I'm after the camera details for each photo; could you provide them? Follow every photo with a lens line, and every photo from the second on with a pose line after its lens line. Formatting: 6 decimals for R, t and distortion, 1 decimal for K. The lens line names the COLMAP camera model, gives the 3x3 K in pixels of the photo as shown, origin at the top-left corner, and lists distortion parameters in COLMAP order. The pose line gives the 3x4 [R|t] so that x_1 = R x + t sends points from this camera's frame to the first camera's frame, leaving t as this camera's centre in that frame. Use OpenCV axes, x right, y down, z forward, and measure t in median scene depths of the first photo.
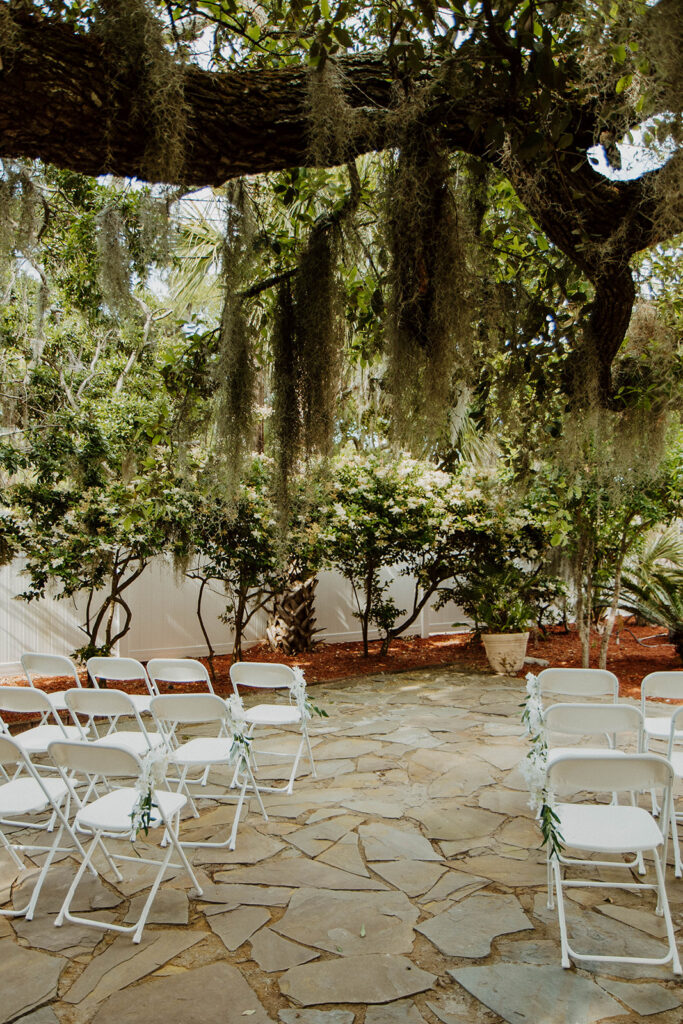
lens RADIAL K [[771.3, 0, 332.8], [0, 771.3, 520.4], [0, 0, 1]] dist [-0.002080, -0.005128]
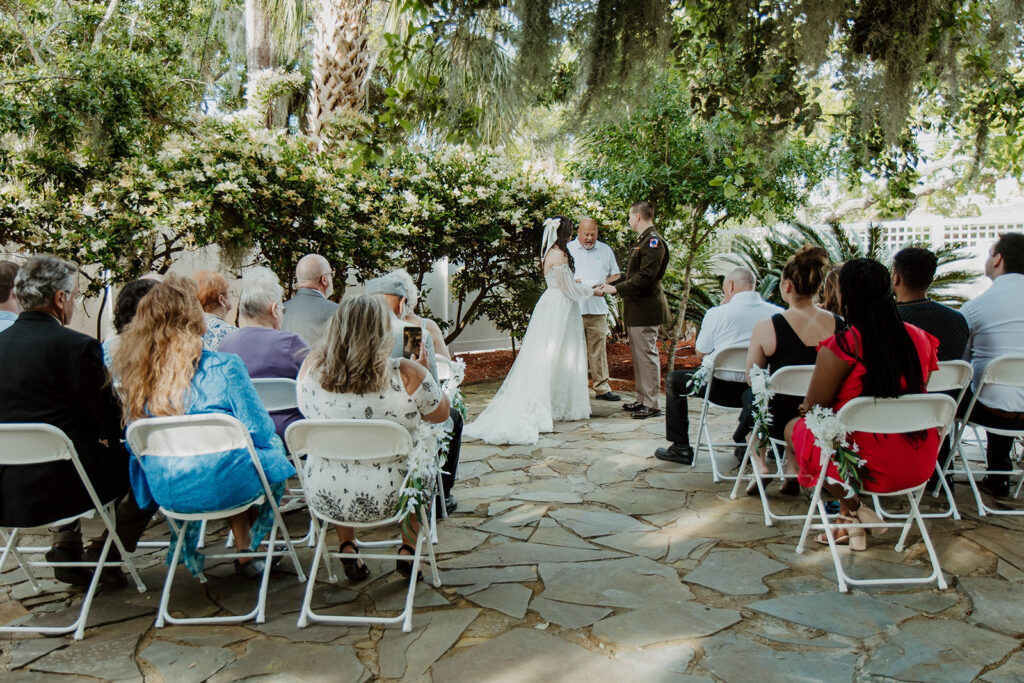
lens RADIAL K [[867.7, 0, 531.9], [0, 867.7, 378.6], [0, 0, 1]] dist [-0.004426, -0.001022]
pose [[0.961975, -0.040807, 0.270071, -0.151393], [-0.002440, 0.987453, 0.157894, 0.038191], [-0.273126, -0.152549, 0.949806, 0.011151]]
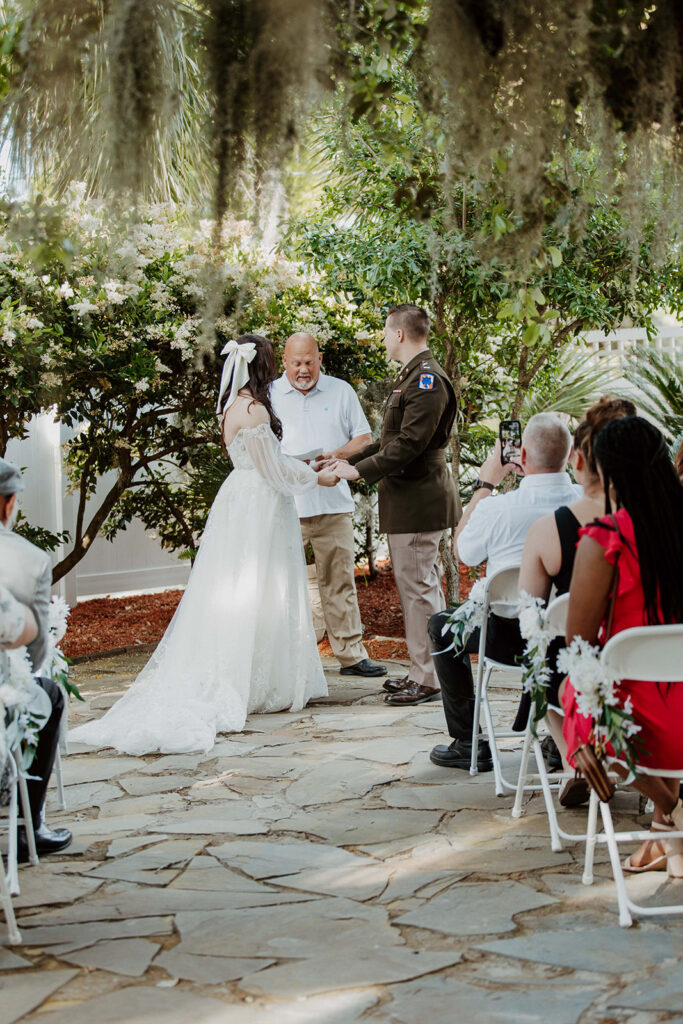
lens RADIAL K [[1914.4, 0, 343.9], [0, 1914.4, 505.6], [0, 0, 1]] dist [0.026465, 0.000000]
pose [[0.948536, -0.043679, 0.313642, -0.172279], [0.018815, 0.996465, 0.081869, 0.017937], [-0.316109, -0.071755, 0.946005, -0.199956]]
